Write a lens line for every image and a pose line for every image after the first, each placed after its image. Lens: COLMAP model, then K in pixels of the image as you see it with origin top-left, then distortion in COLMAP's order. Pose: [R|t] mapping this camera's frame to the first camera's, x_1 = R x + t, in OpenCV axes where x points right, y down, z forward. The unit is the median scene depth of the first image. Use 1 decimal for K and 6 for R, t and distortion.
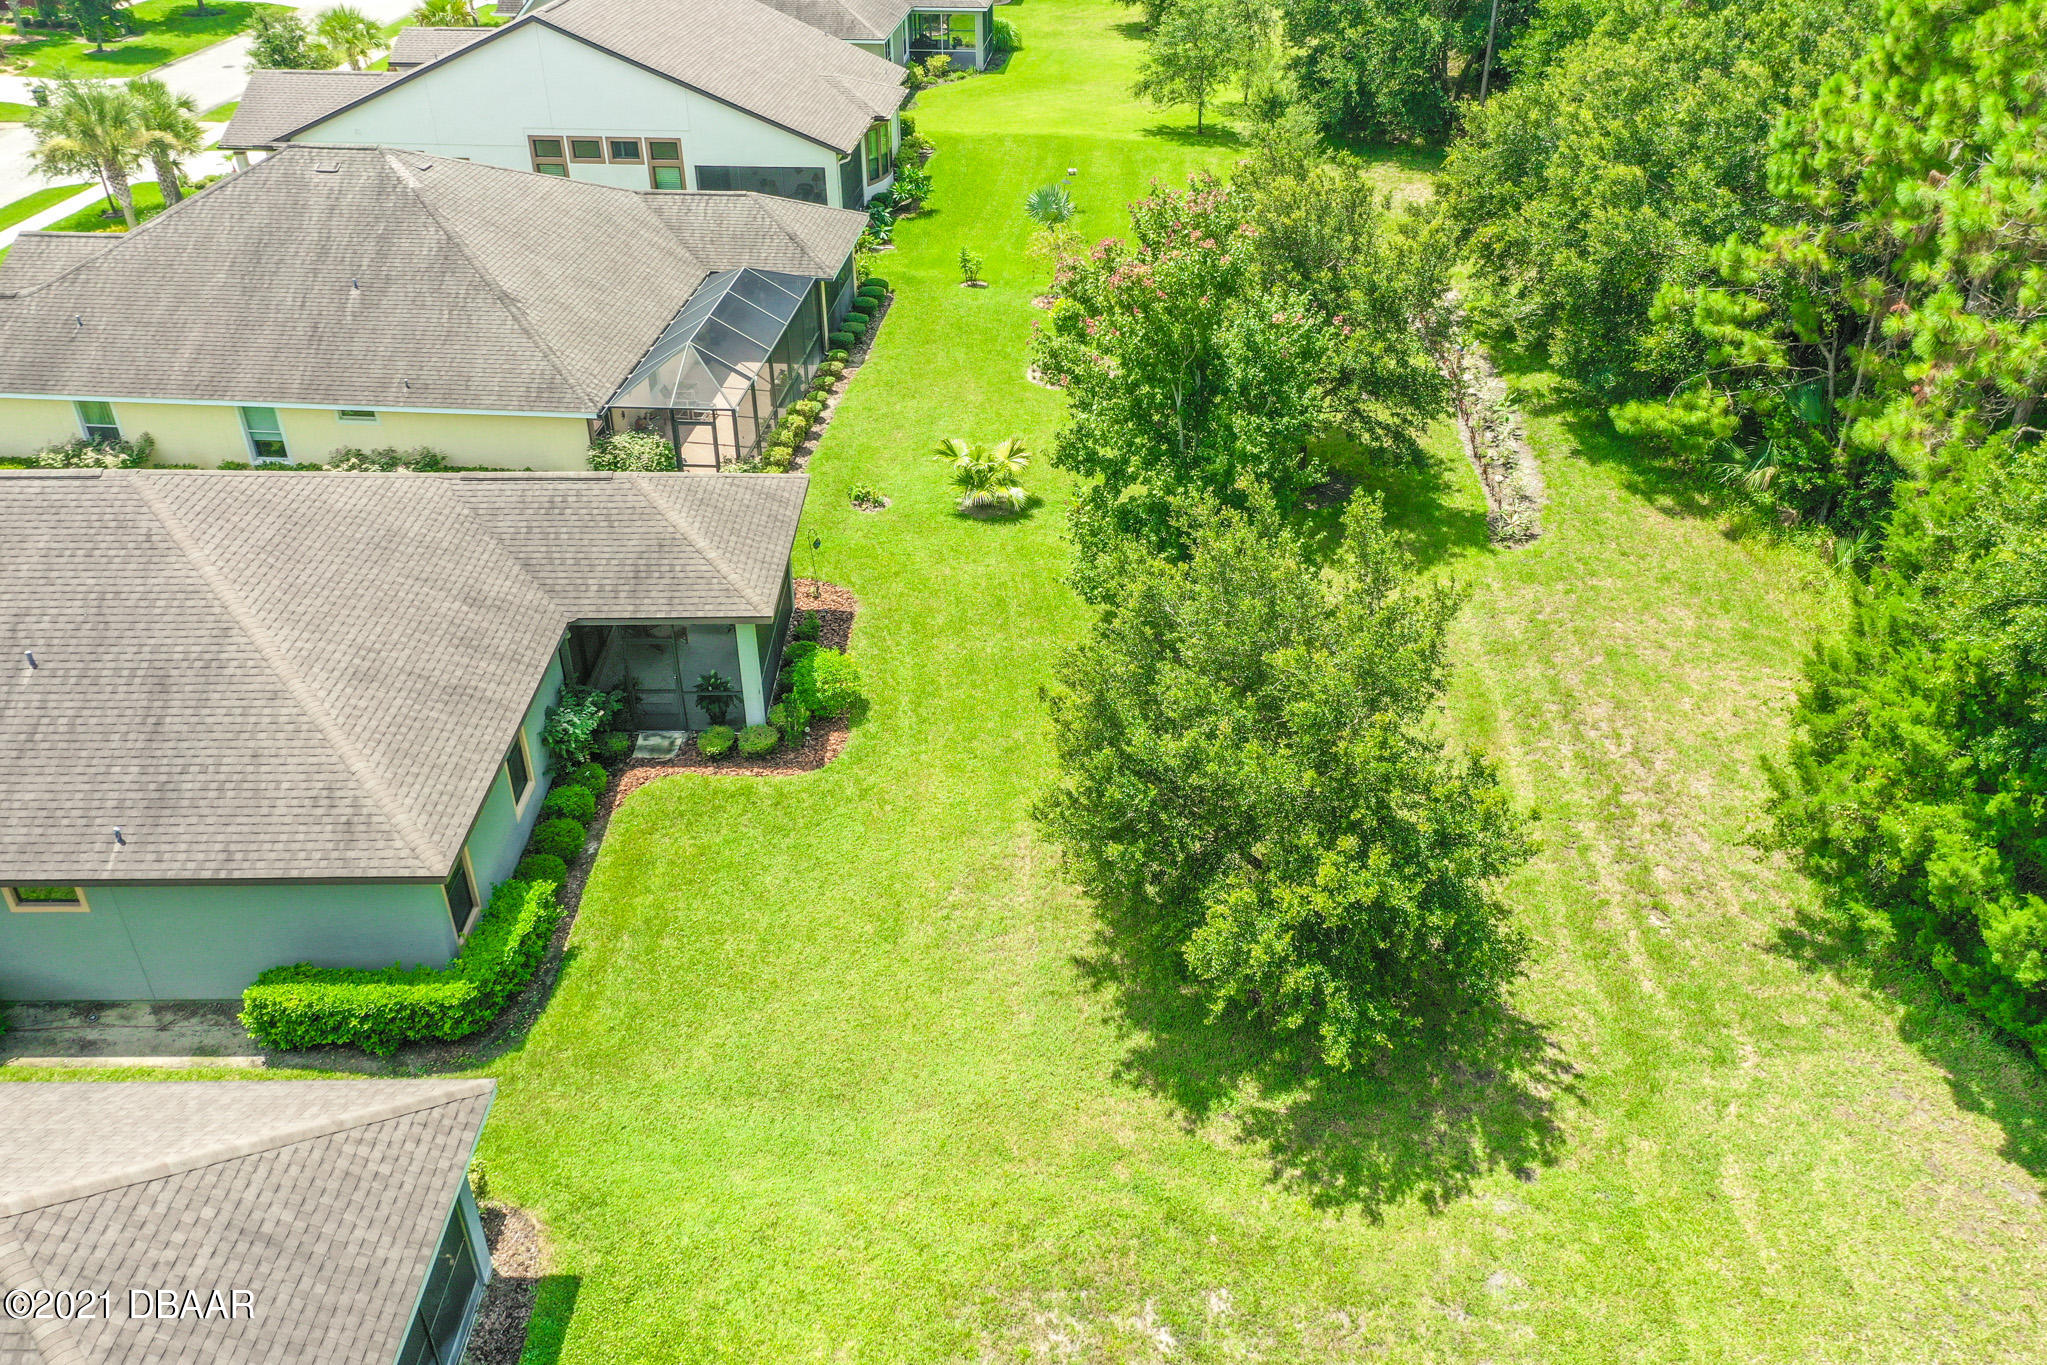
lens RADIAL K [[1615.2, 0, 1023.5], [0, 1615.2, 682.5], [0, 0, 1]] dist [-0.001152, 0.001511]
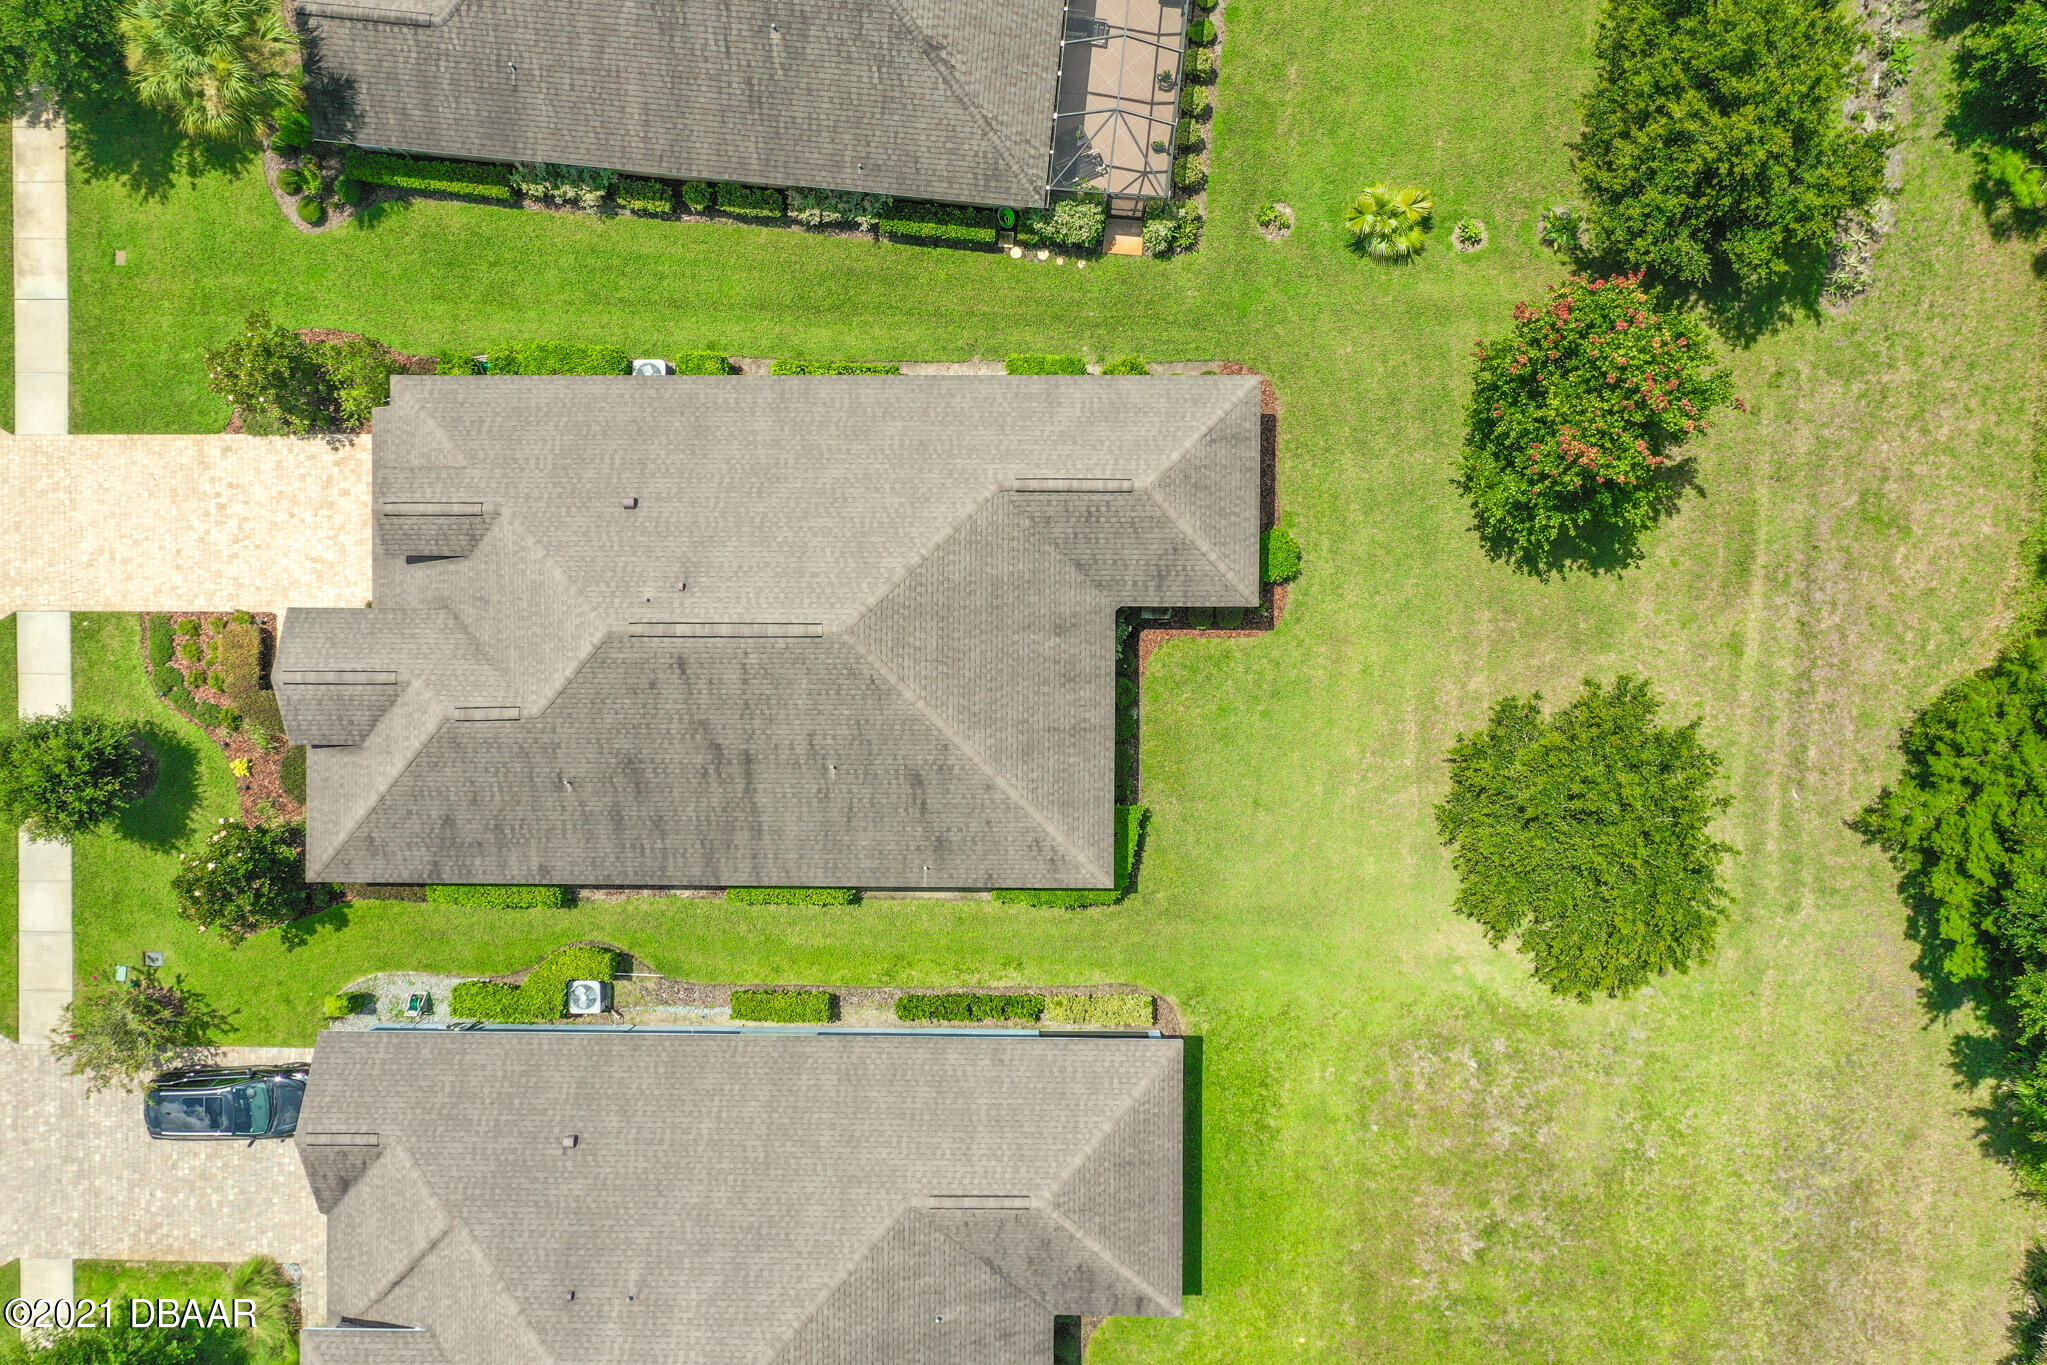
lens RADIAL K [[1615.2, 0, 1023.5], [0, 1615.2, 682.5], [0, 0, 1]] dist [-0.001152, 0.001511]
pose [[0.999624, 0.001901, -0.027360, -0.388858], [0.022254, 0.526831, 0.849679, -1.464757], [0.016030, -0.849968, 0.526590, 0.228571]]
